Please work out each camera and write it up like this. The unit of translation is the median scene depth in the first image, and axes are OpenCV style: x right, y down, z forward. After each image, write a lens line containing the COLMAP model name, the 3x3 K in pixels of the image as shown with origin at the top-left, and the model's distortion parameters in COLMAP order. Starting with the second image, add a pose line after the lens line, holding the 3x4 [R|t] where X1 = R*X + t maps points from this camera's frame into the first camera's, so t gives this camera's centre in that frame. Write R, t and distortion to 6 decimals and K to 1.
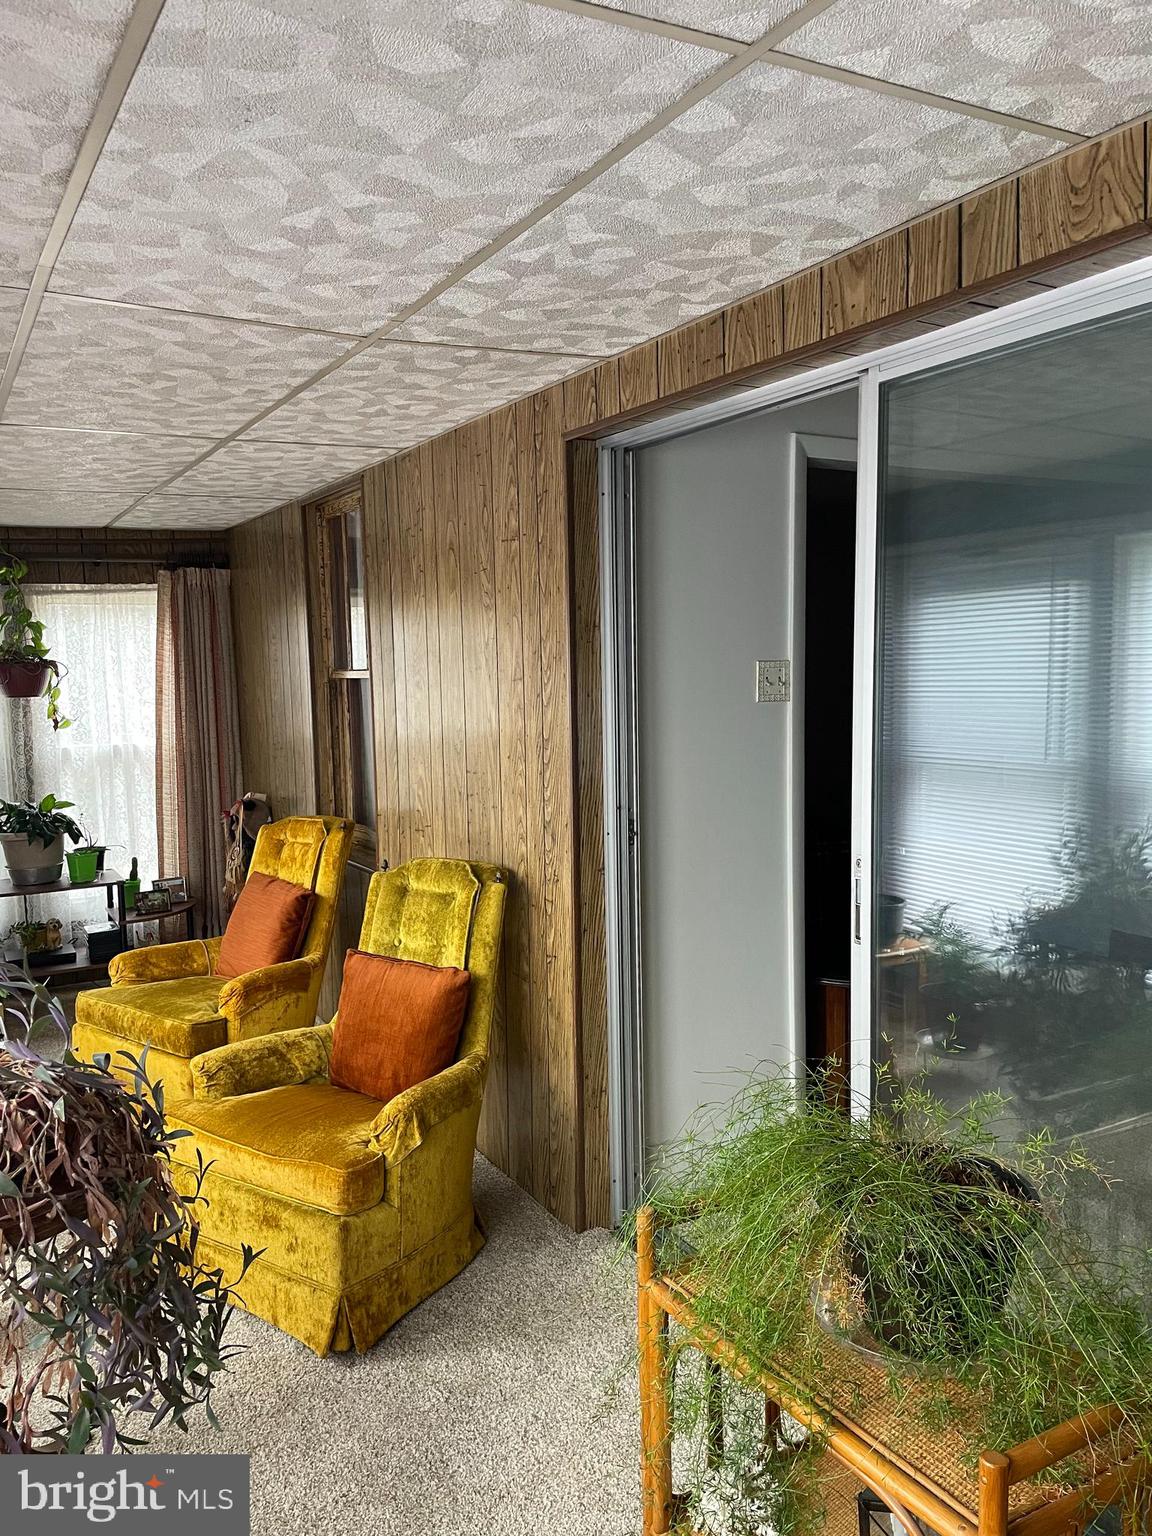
lens RADIAL K [[1160.9, 0, 579.1], [0, 1160.9, 772.3], [0, 0, 1]] dist [0.095182, -0.120592]
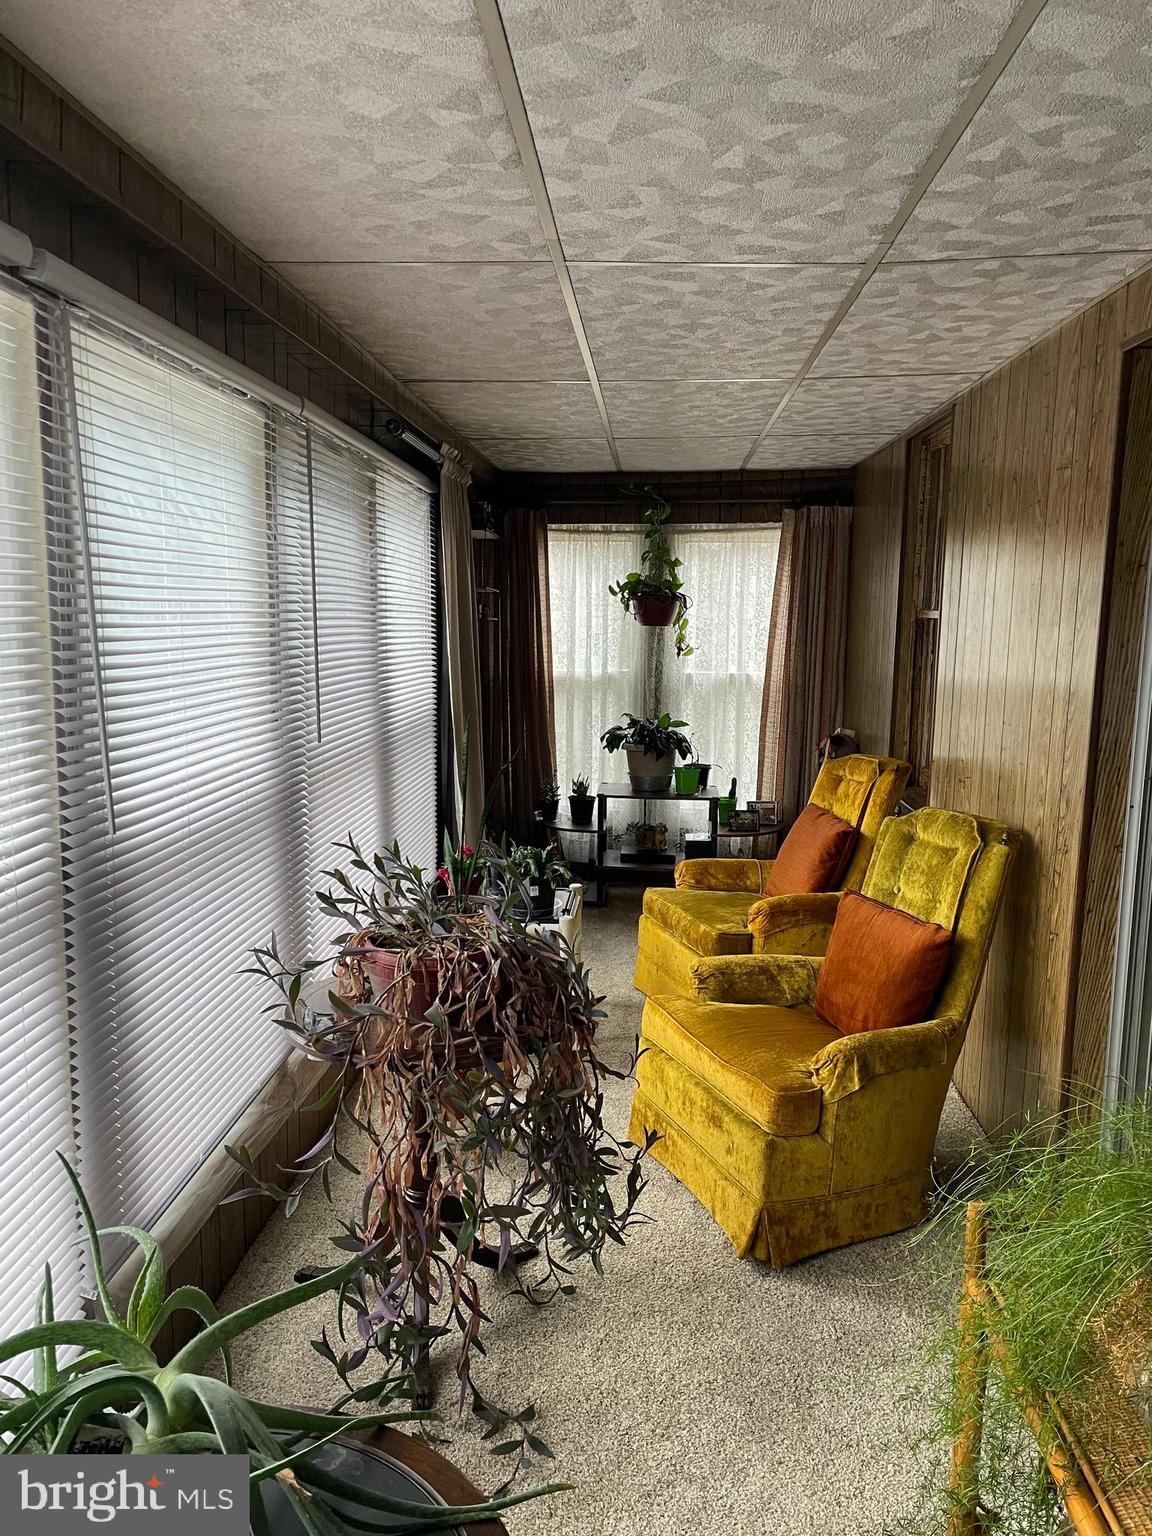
lens RADIAL K [[1160.9, 0, 579.4], [0, 1160.9, 771.9], [0, 0, 1]] dist [0.095182, -0.120592]
pose [[0.837119, 0.111661, -0.535503, 0.143864], [-0.083981, 0.993573, 0.075893, -0.005049], [0.540535, -0.018560, 0.841117, 0.033469]]
